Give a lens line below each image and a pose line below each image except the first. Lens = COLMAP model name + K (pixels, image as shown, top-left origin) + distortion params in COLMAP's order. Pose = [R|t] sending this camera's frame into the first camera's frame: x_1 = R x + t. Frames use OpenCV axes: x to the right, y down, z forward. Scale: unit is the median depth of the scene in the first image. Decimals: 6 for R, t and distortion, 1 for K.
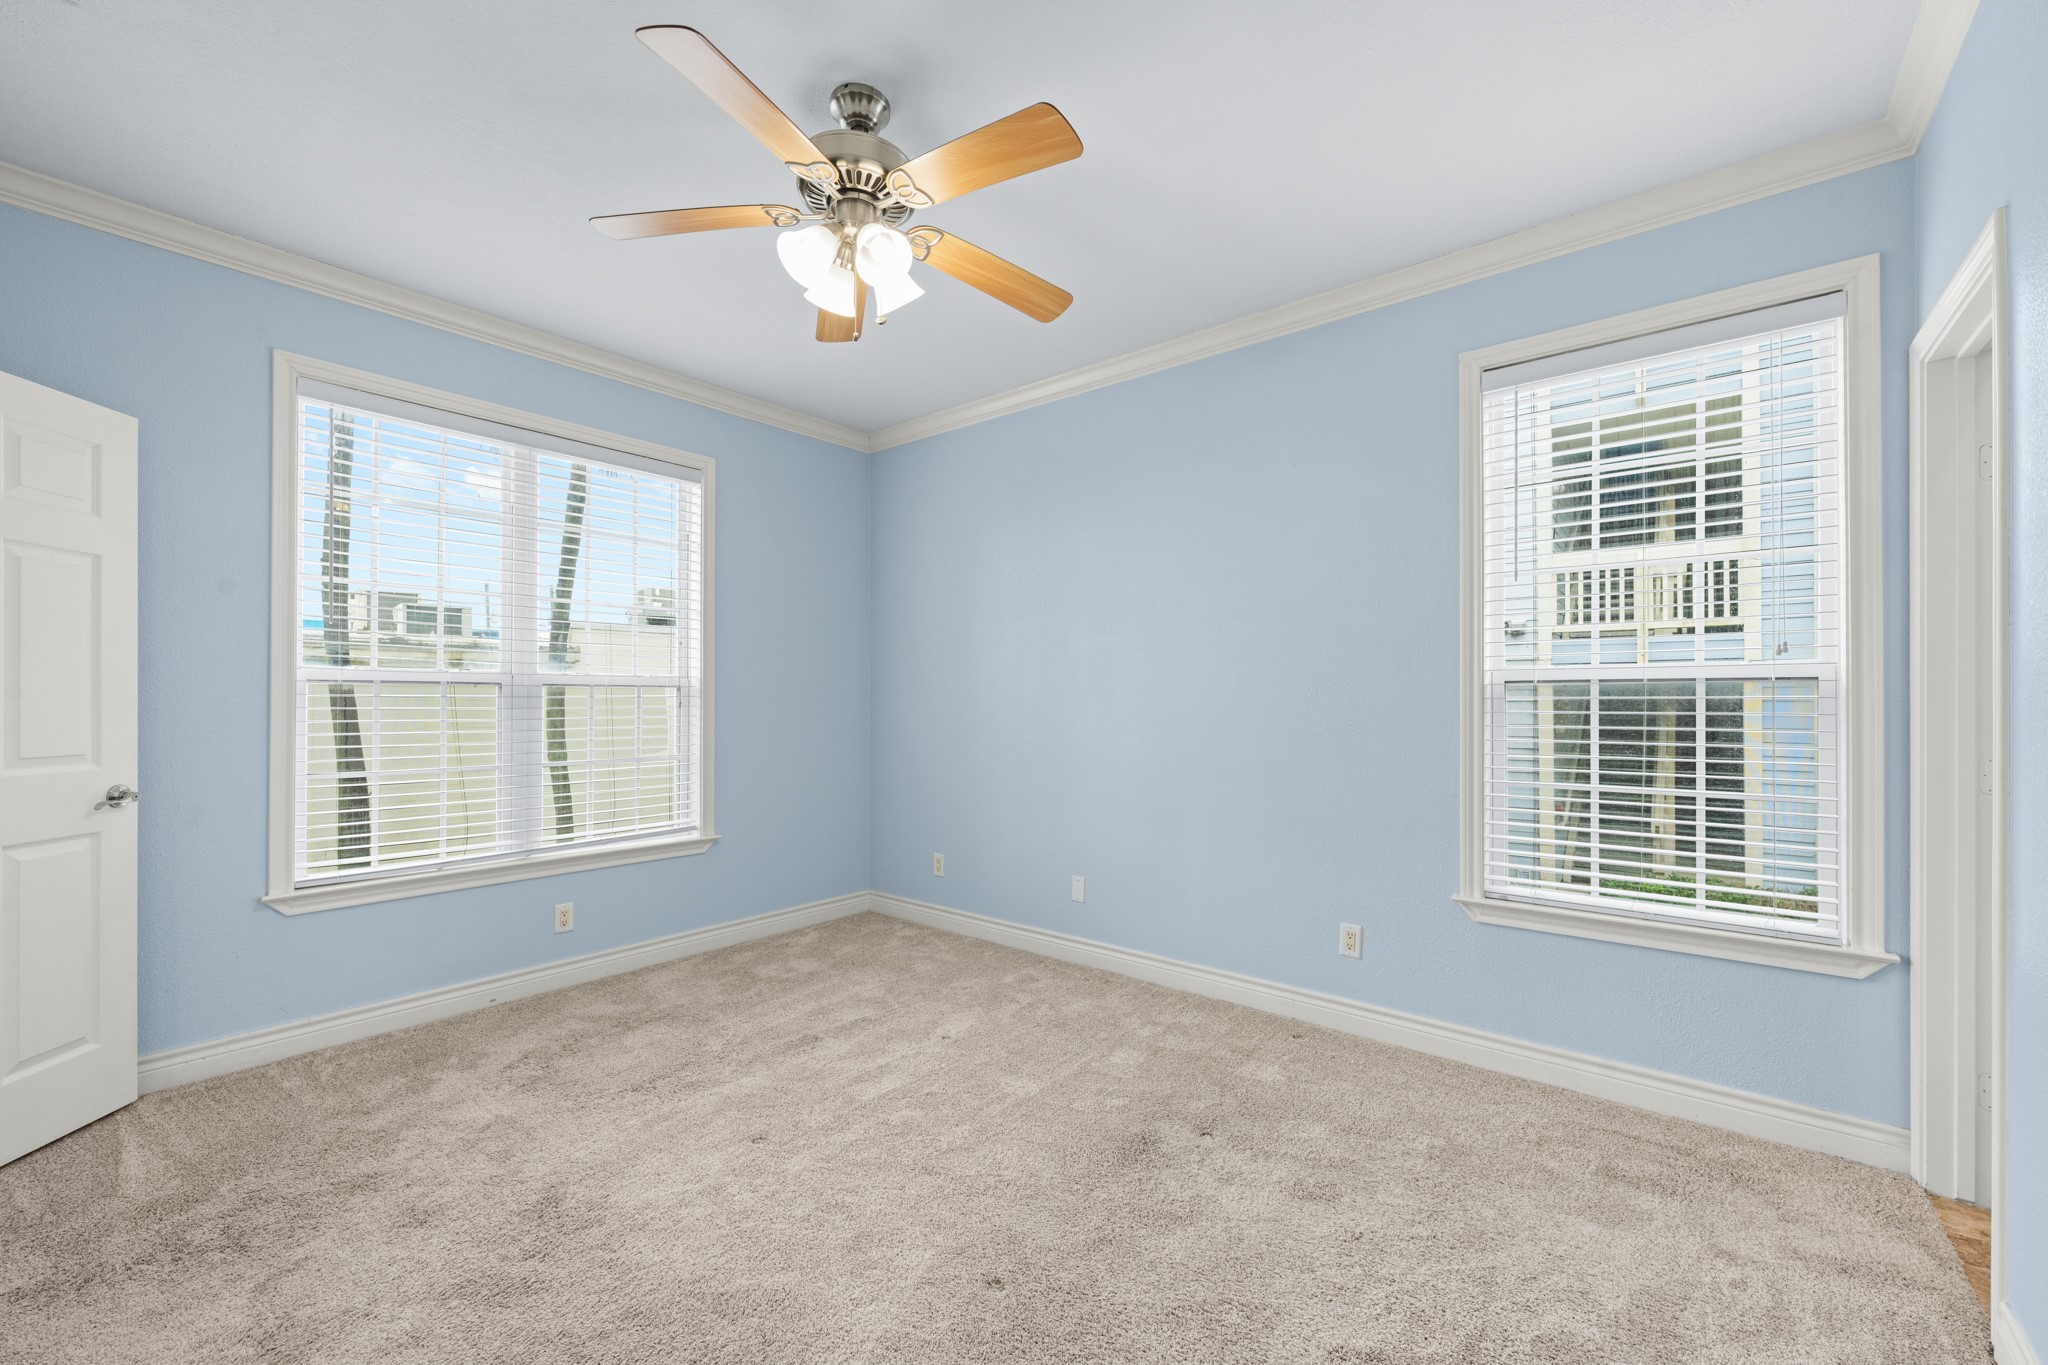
lens RADIAL K [[814.3, 0, 1022.2], [0, 814.3, 695.0], [0, 0, 1]] dist [-0.000395, 0.000123]
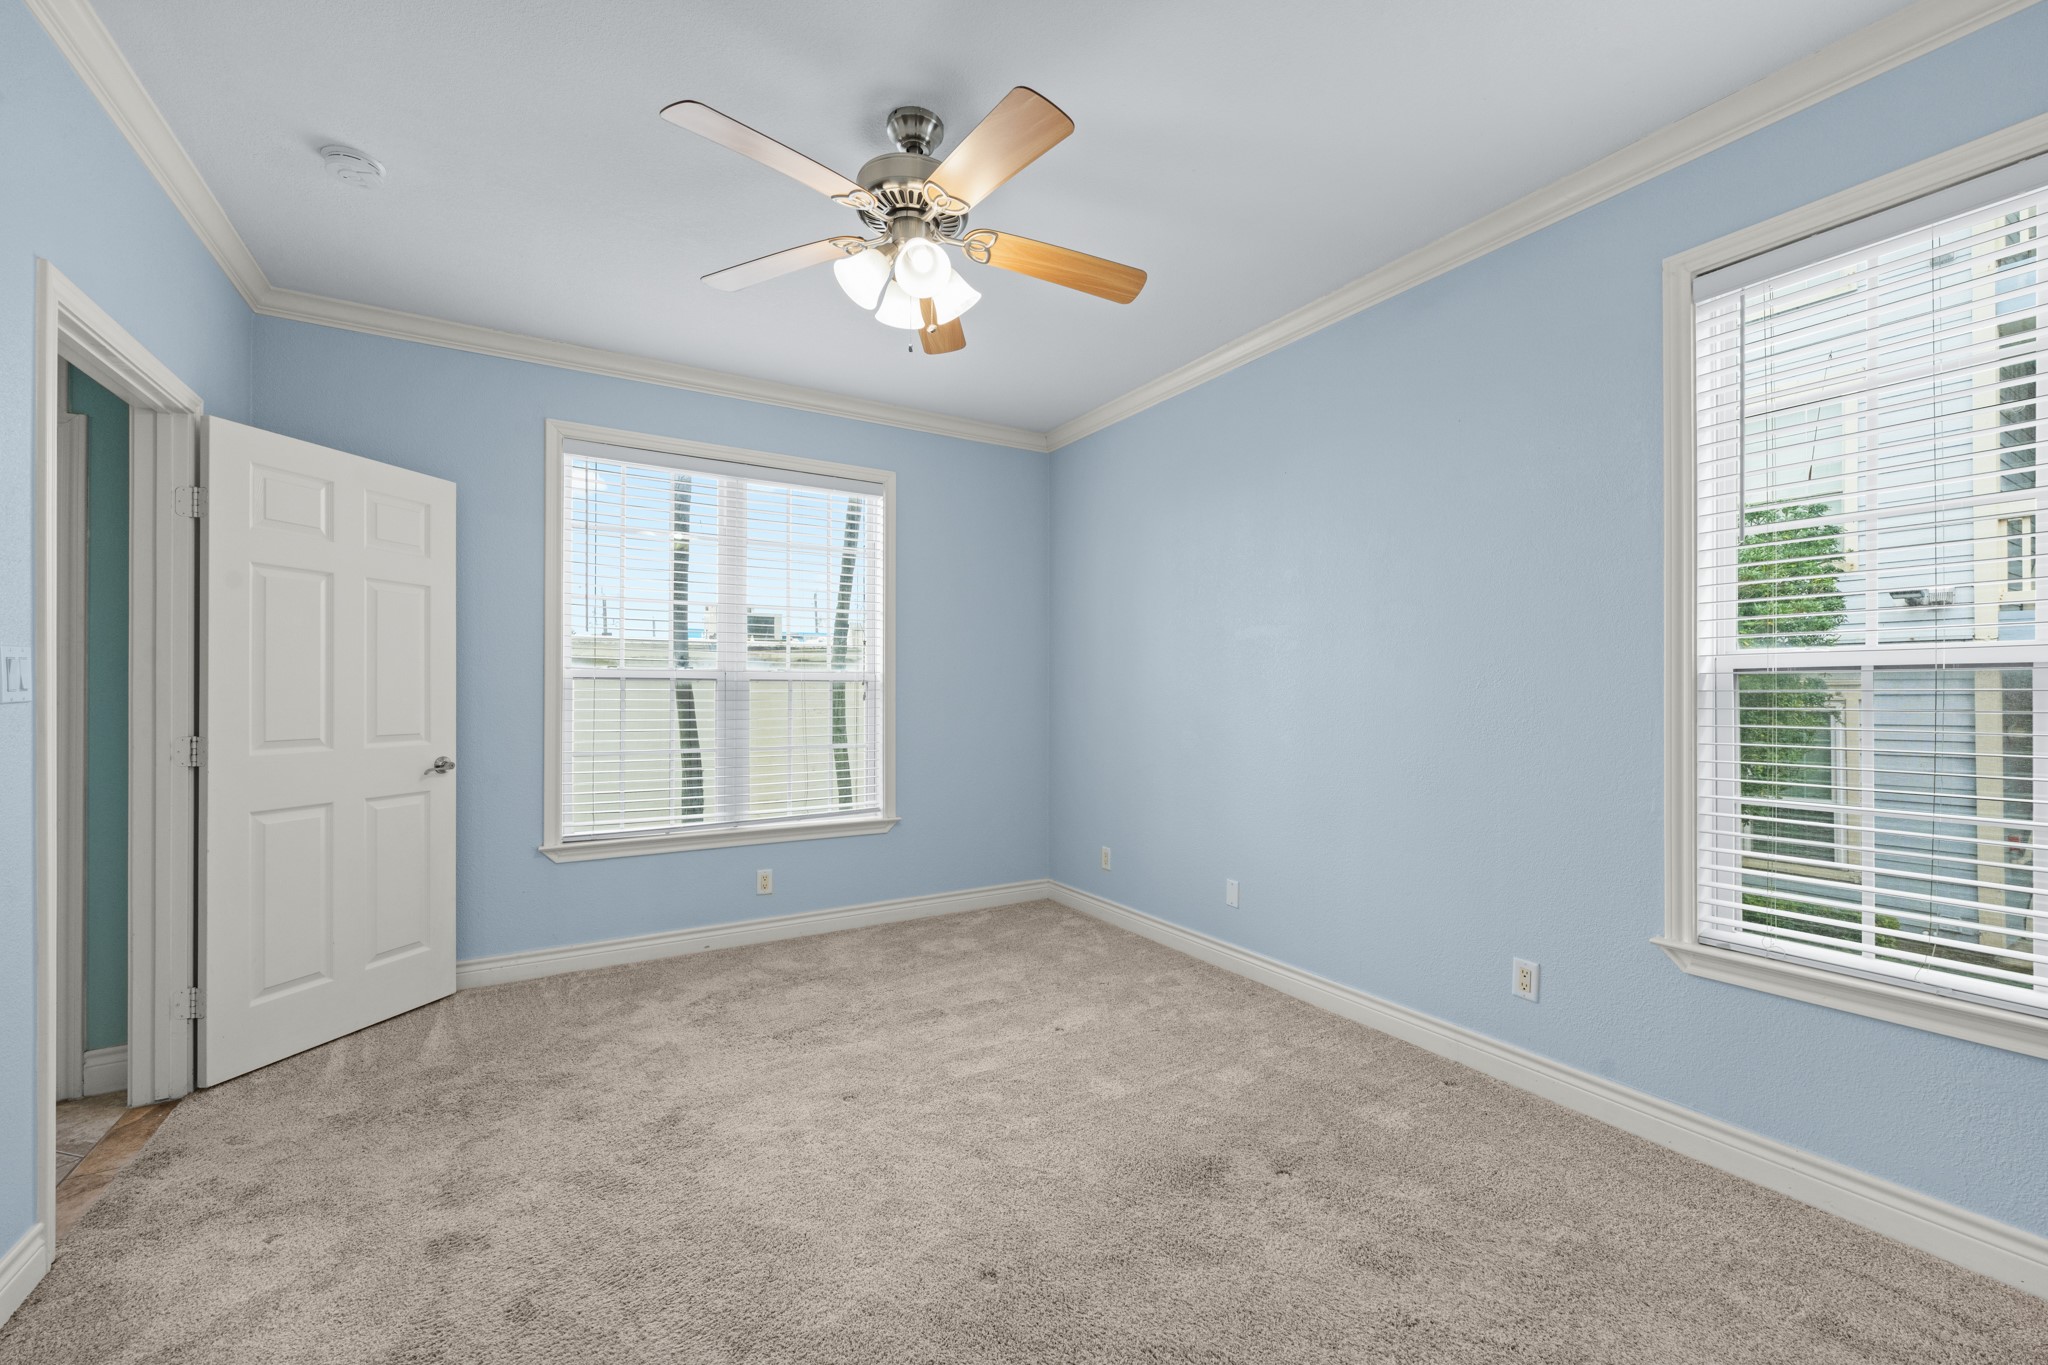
lens RADIAL K [[810.1, 0, 1026.4], [0, 810.1, 689.1], [0, 0, 1]] dist [0.000182, -0.000151]
pose [[0.944717, -0.002076, -0.327879, 0.210565], [0.002486, 0.999997, 0.000831, -0.000213], [0.327876, -0.001600, 0.944719, 0.045612]]
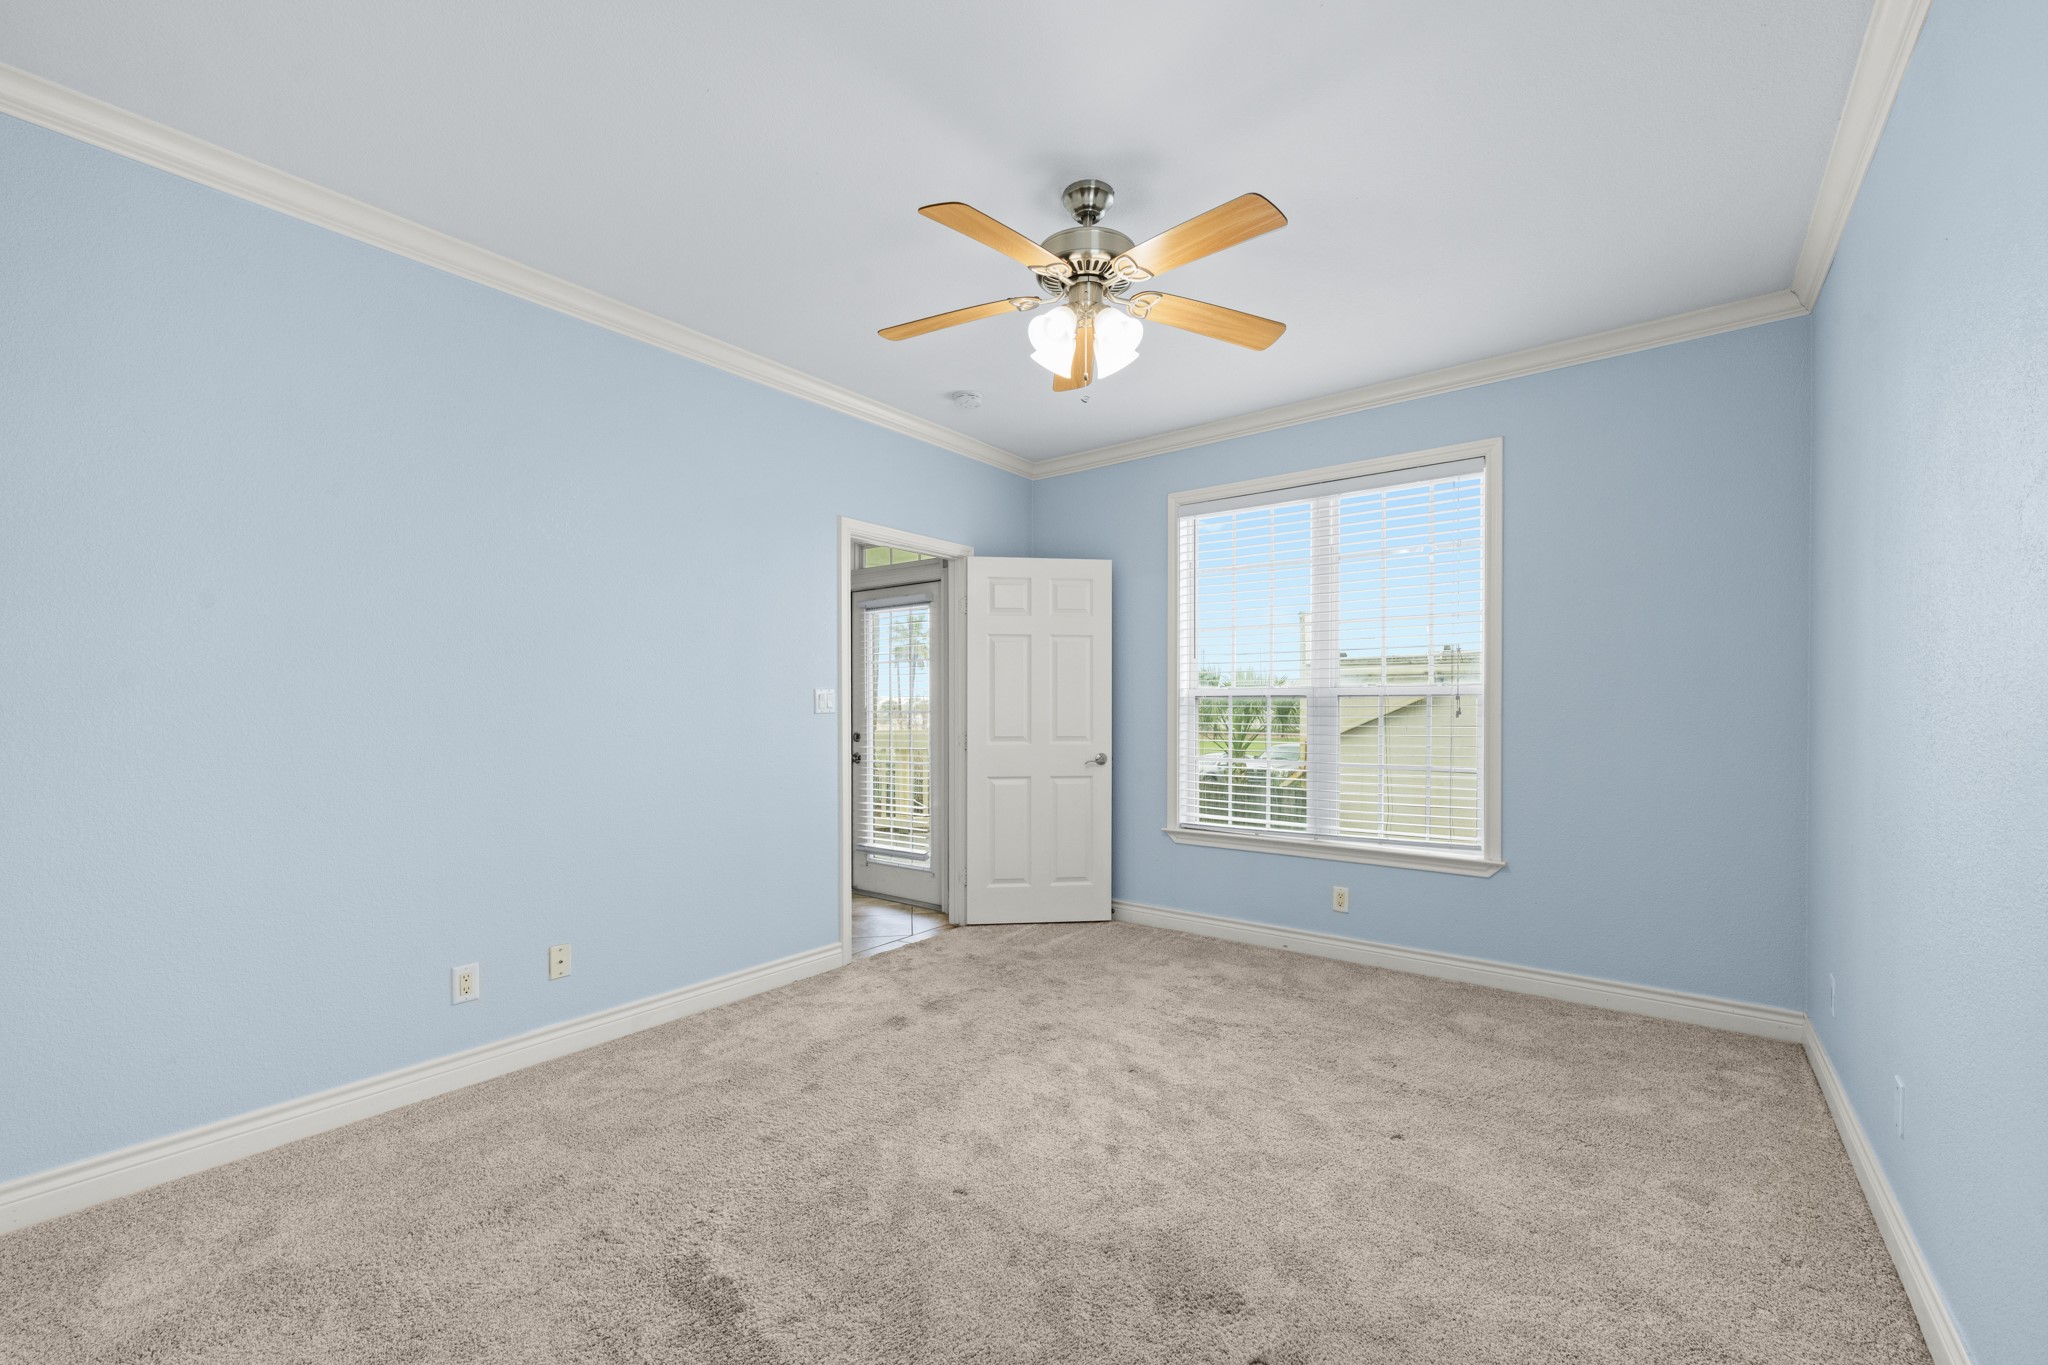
lens RADIAL K [[825.9, 0, 1024.8], [0, 825.9, 714.9], [0, 0, 1]] dist [0.000302, 0.000037]
pose [[0.038052, 0.006426, -0.999255, 0.736125], [0.006061, 0.999959, 0.006661, 0.004719], [0.999257, -0.006309, 0.038012, 0.652406]]
